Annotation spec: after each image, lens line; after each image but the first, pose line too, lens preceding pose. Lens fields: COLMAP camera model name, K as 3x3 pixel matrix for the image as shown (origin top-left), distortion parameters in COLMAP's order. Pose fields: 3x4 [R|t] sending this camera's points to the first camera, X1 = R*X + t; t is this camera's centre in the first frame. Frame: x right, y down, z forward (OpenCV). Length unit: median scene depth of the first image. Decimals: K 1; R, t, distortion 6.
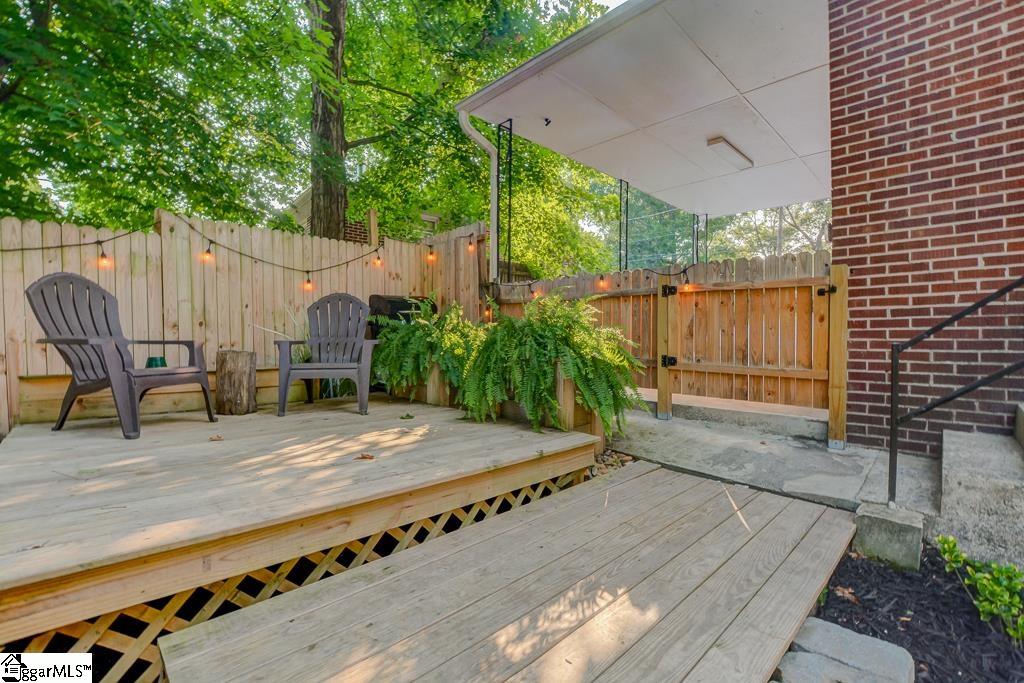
lens RADIAL K [[454.7, 0, 516.4], [0, 454.7, 337.6], [0, 0, 1]] dist [-0.028865, 0.000668]
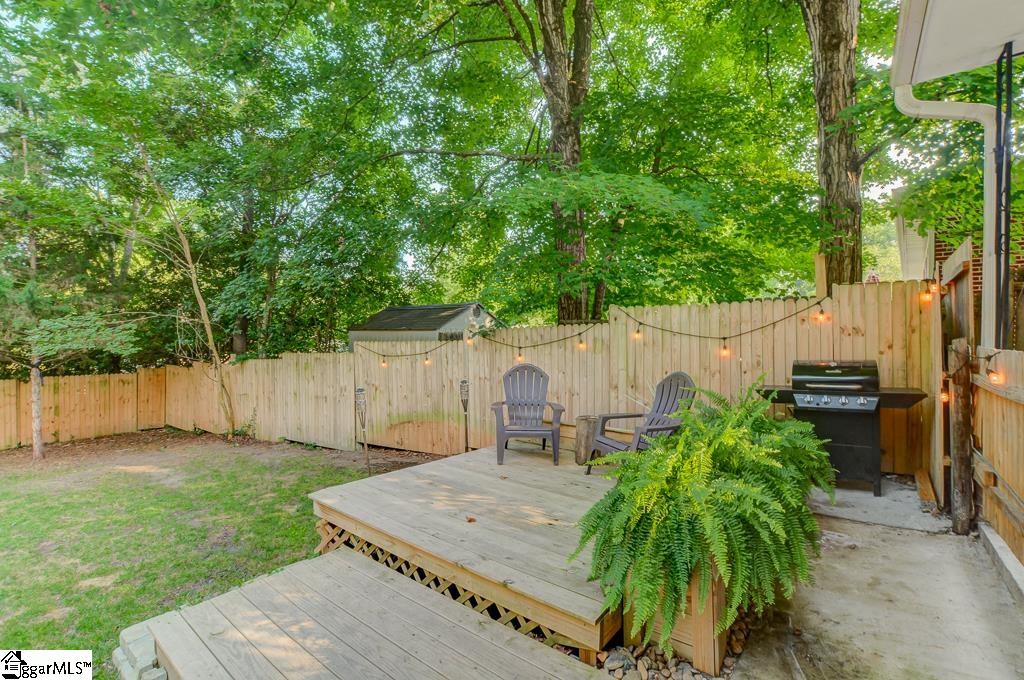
lens RADIAL K [[455.6, 0, 512.0], [0, 455.6, 340.0], [0, 0, 1]] dist [-0.027077, 0.000362]
pose [[0.142812, -0.000690, -0.989750, 0.567652], [-0.007893, 0.999967, -0.001836, -0.160503], [0.989718, 0.008075, 0.142802, 0.445469]]
